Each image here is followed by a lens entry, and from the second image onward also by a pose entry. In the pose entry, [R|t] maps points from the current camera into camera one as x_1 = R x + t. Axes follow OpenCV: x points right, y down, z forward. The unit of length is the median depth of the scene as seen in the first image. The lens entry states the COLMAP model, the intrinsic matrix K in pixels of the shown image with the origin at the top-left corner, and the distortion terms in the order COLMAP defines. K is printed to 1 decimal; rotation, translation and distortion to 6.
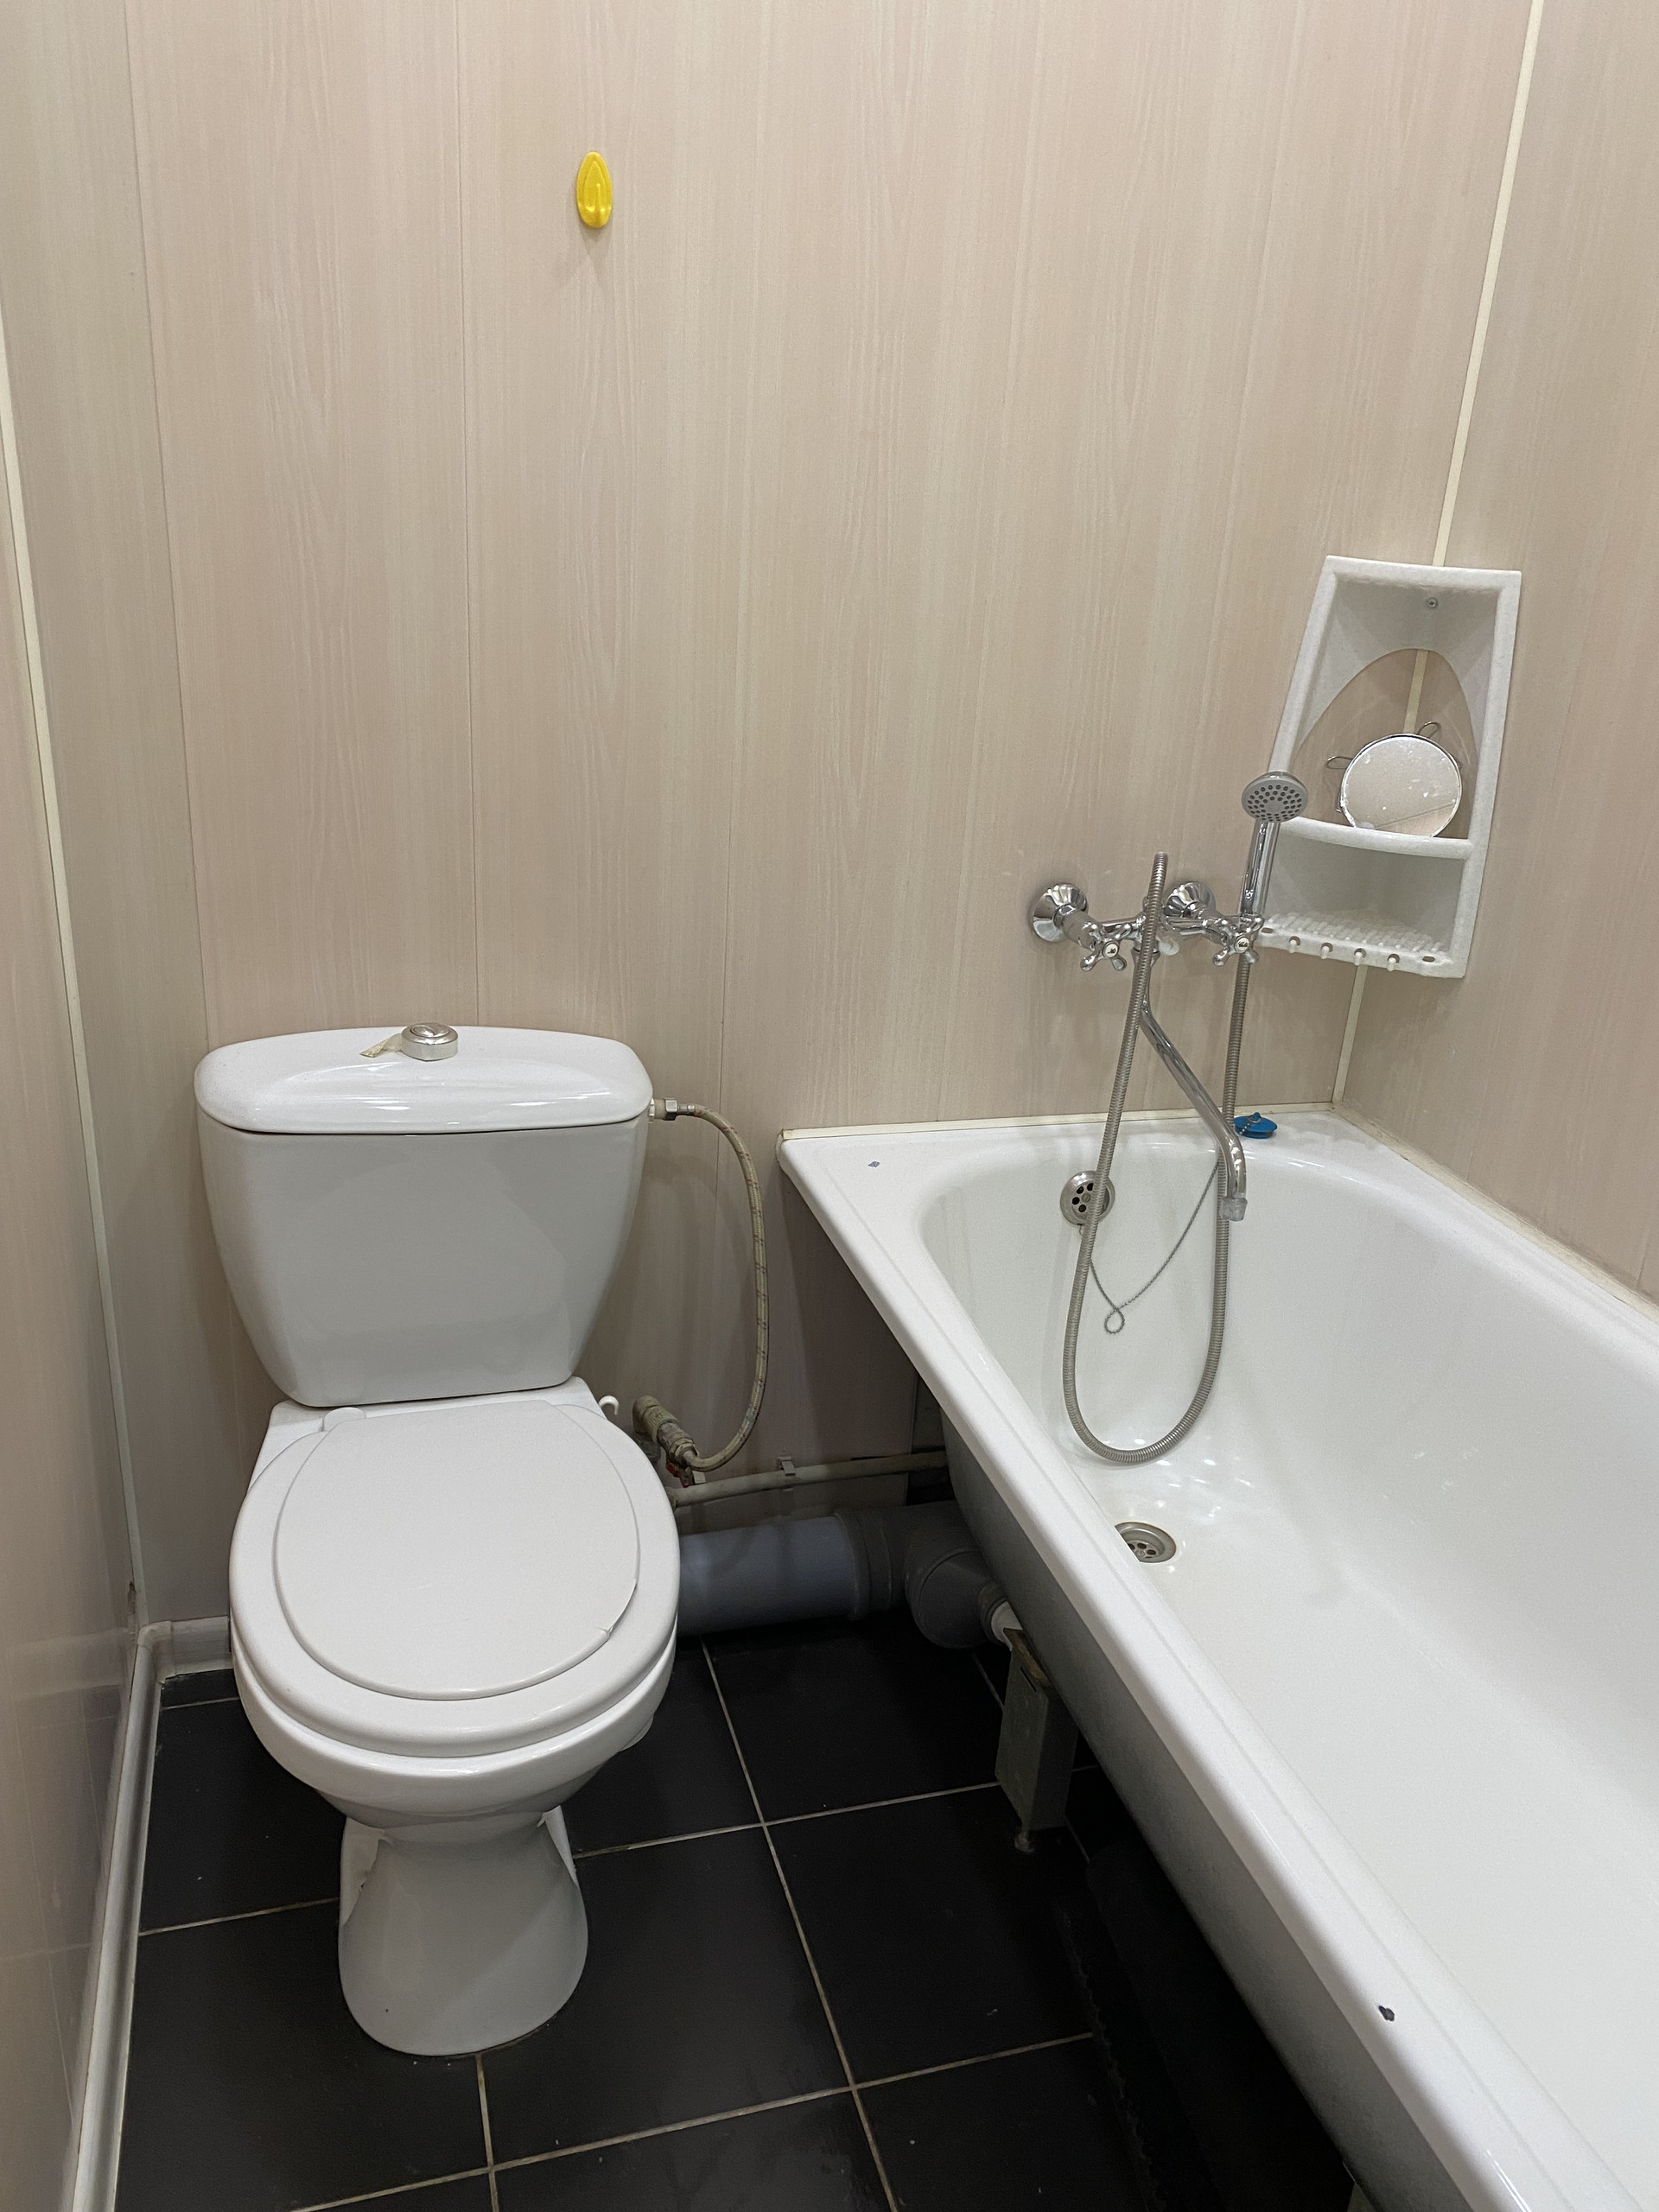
lens RADIAL K [[1666.8, 0, 801.3], [0, 1666.8, 1107.8], [0, 0, 1]] dist [0.122405, -0.260078]
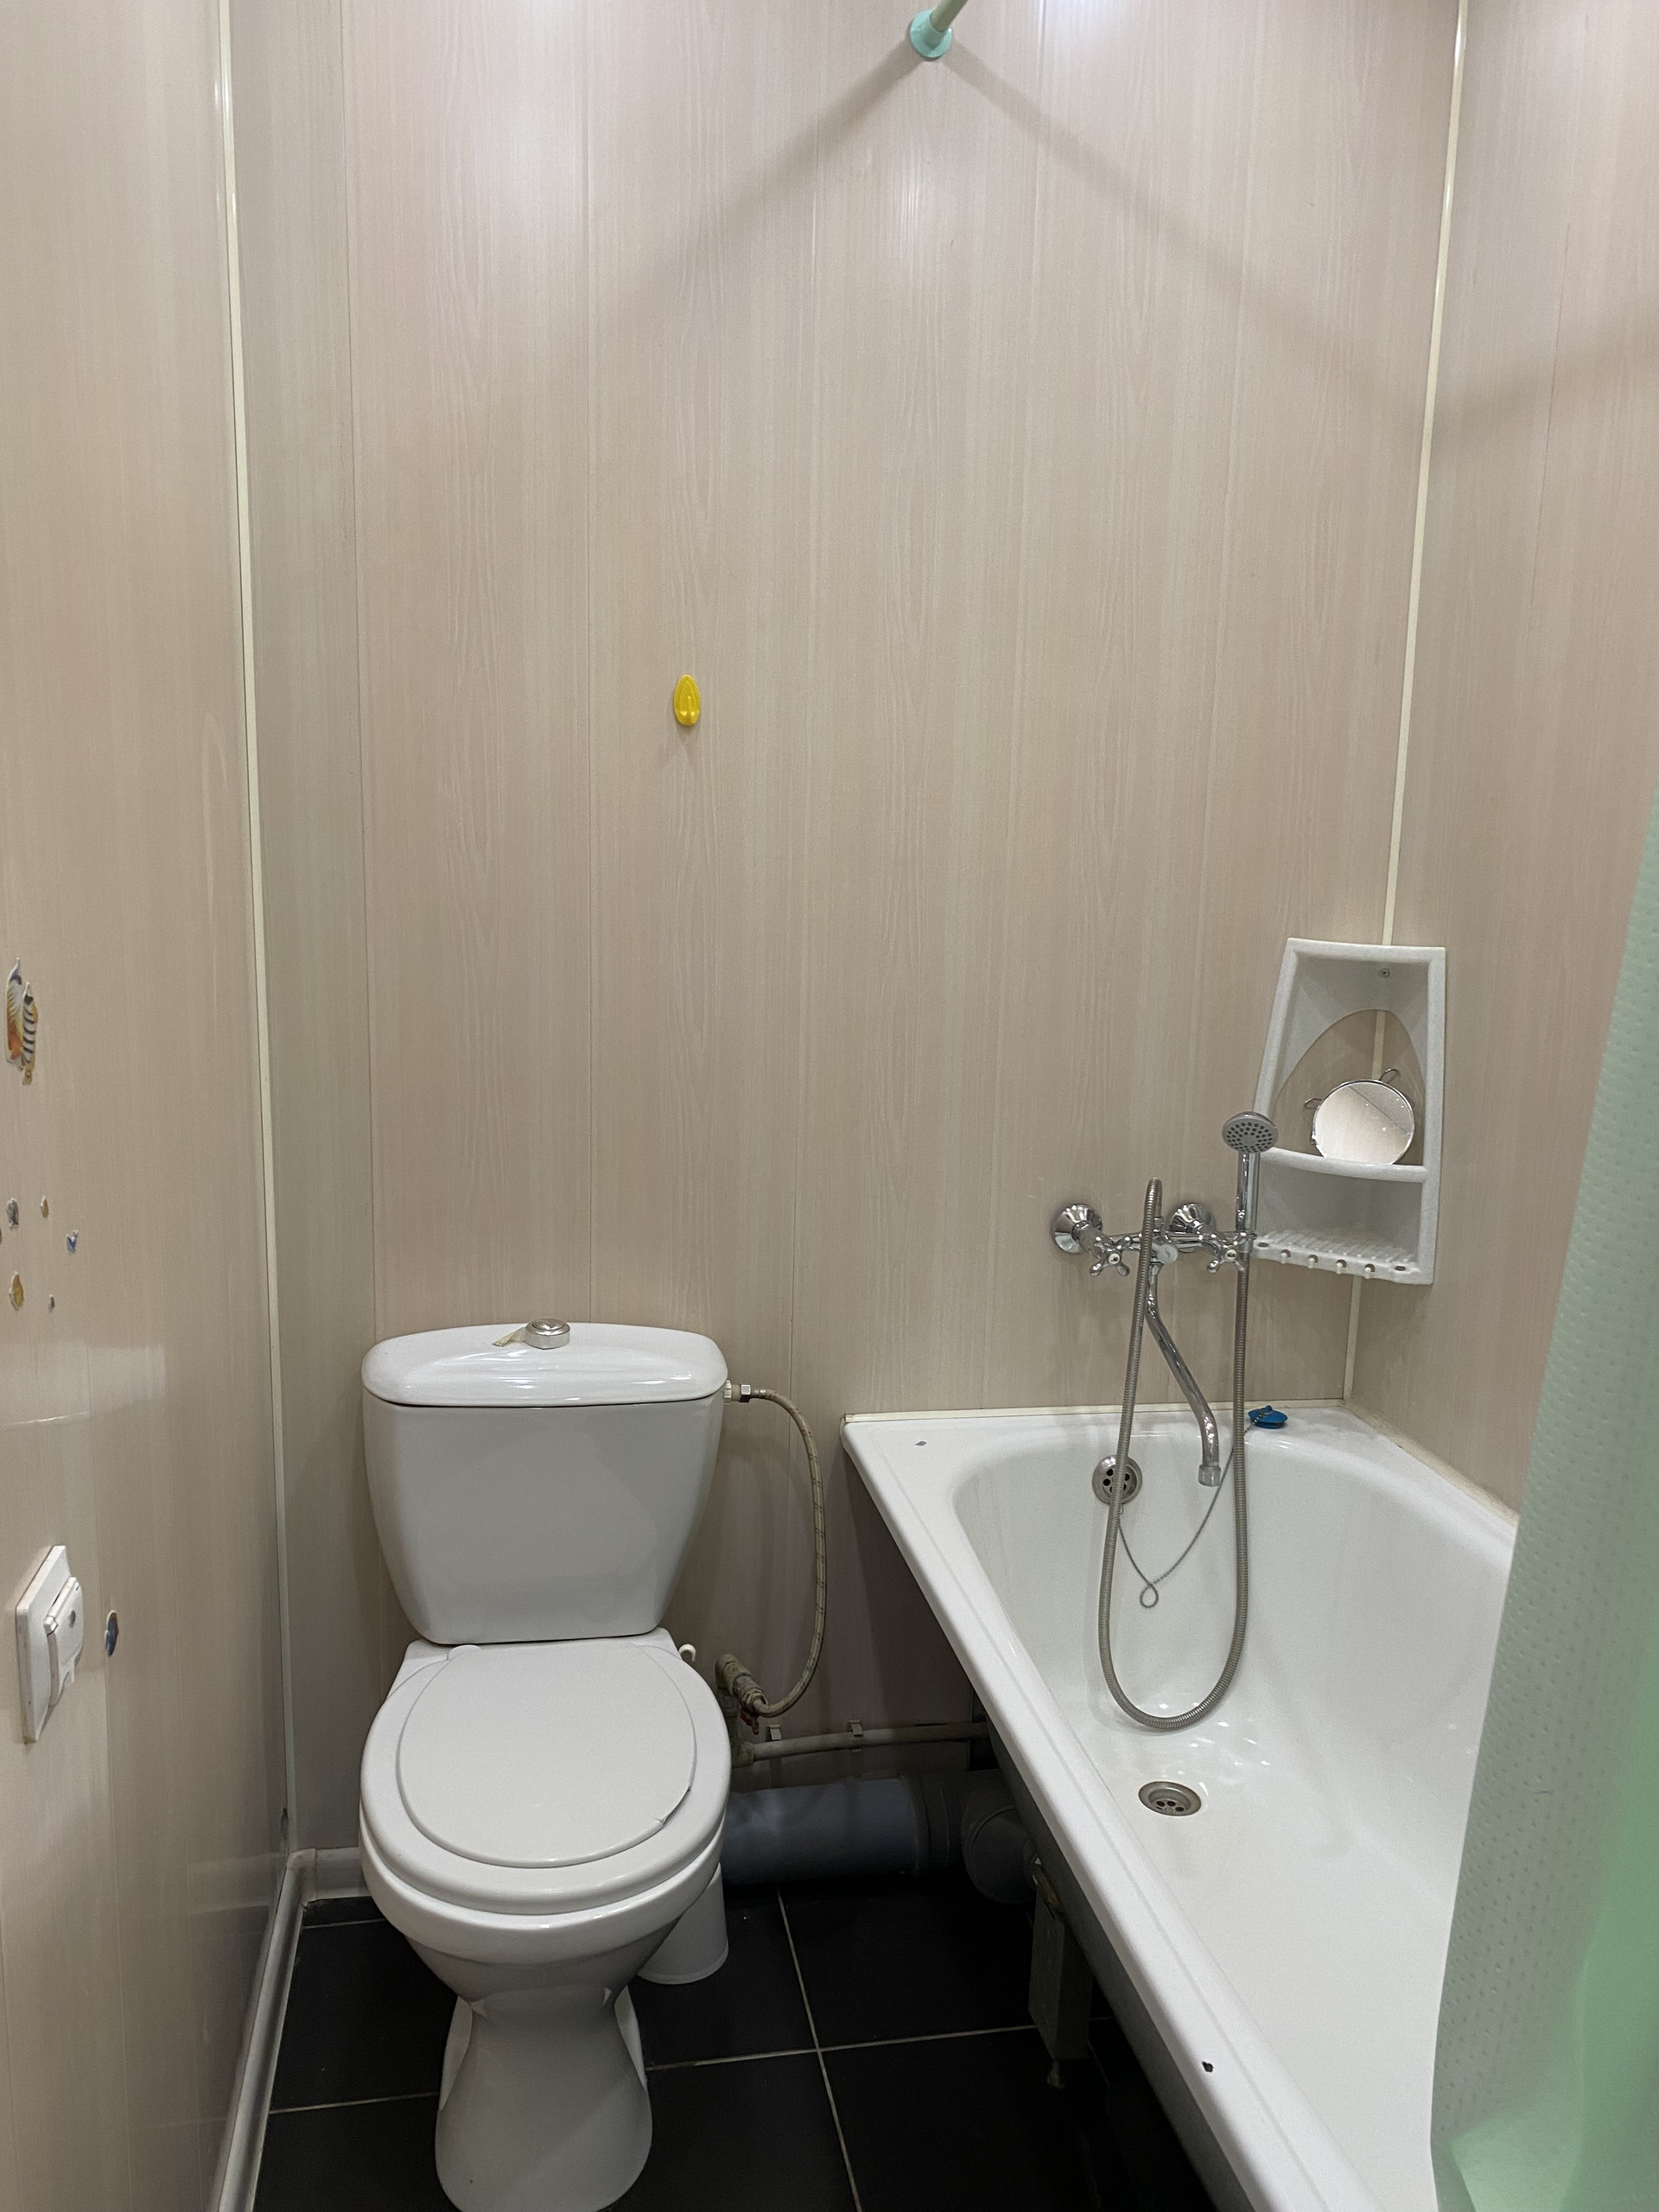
lens RADIAL K [[1772.8, 0, 829.5], [0, 1772.8, 1106.0], [0, 0, 1]] dist [0.134404, -0.264112]
pose [[0.993904, -0.016126, -0.109064, 0.119315], [-0.006716, 0.978553, -0.205884, 0.059372], [0.110045, 0.205361, 0.972480, -0.264691]]
